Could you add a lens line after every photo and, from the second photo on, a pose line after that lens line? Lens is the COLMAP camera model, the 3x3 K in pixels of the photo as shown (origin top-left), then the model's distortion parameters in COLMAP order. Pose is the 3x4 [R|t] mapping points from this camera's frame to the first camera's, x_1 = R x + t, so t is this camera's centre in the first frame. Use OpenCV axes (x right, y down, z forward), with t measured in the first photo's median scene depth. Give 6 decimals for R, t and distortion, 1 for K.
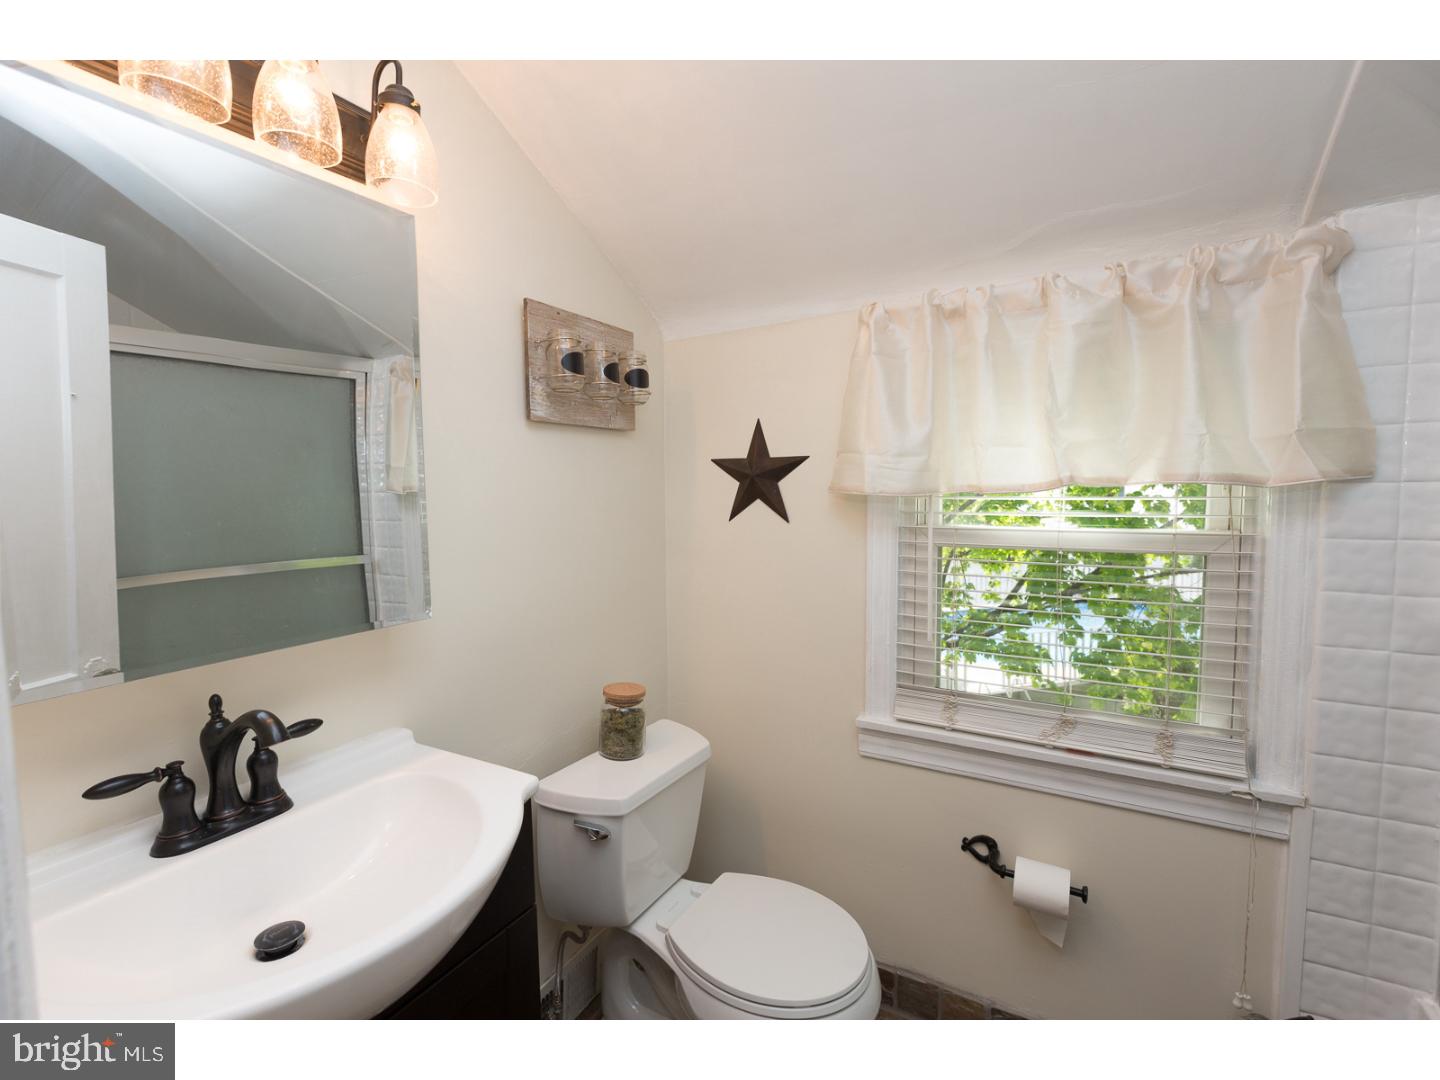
lens RADIAL K [[657.0, 0, 711.9], [0, 657.0, 531.0], [0, 0, 1]] dist [0.003121, -0.000853]
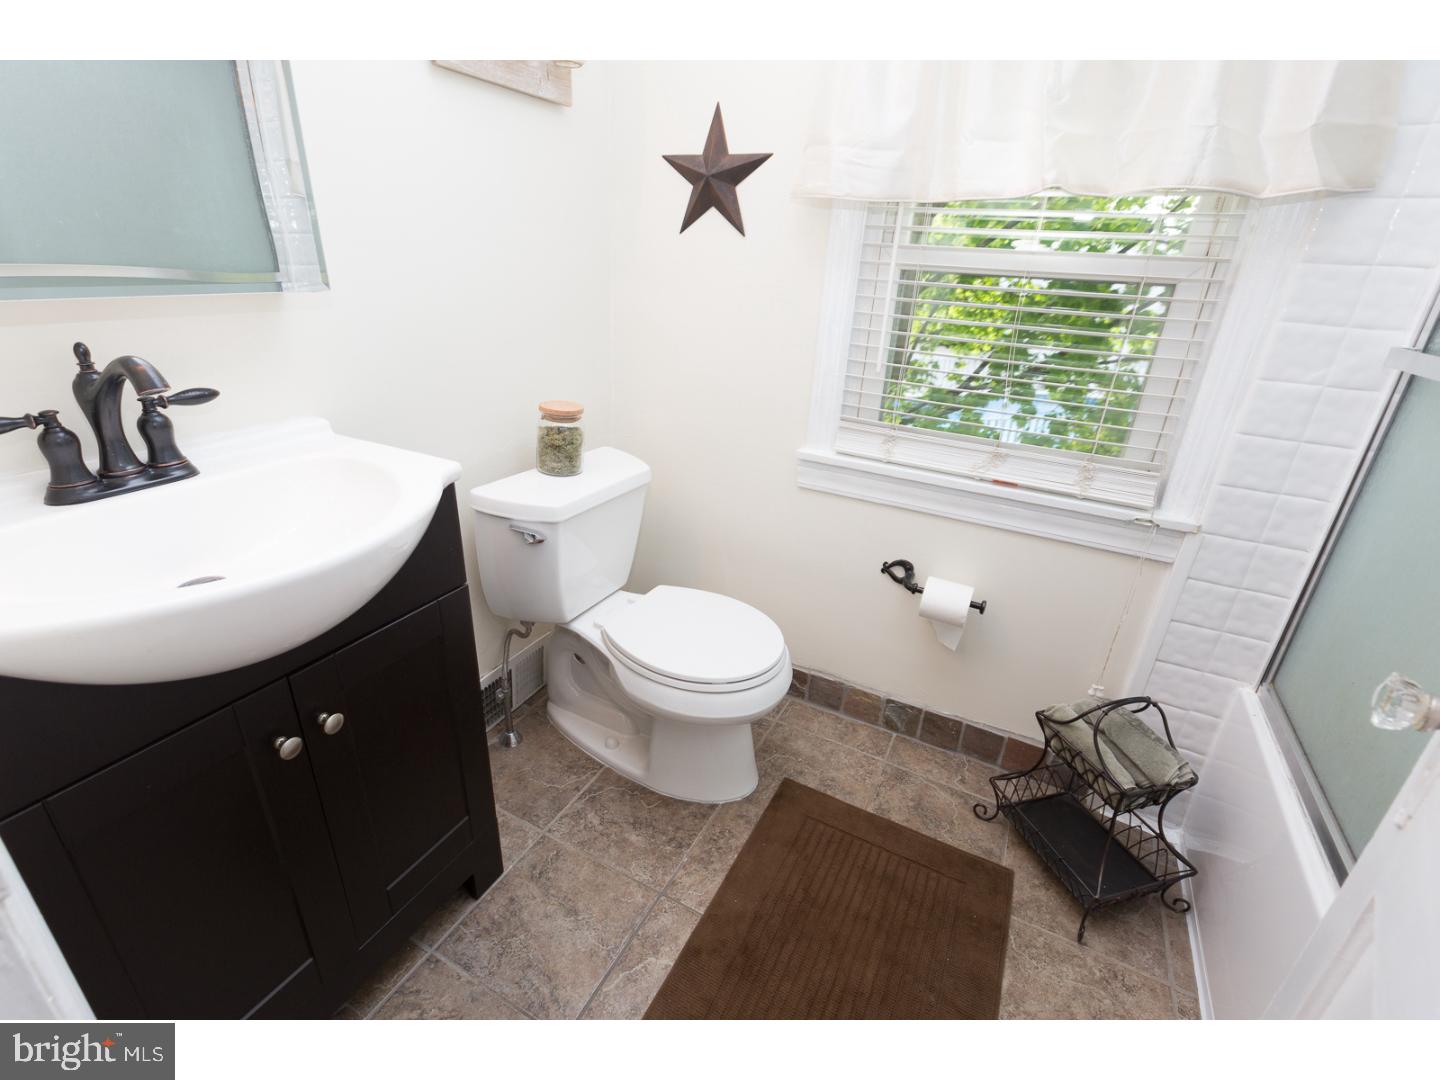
lens RADIAL K [[657.0, 0, 711.9], [0, 657.0, 531.0], [0, 0, 1]] dist [0.003121, -0.000853]
pose [[0.997401, 0.038102, 0.061146, 0.037768], [-0.055881, 0.944830, 0.322759, 0.095207], [-0.045474, -0.325337, 0.944504, 0.018065]]
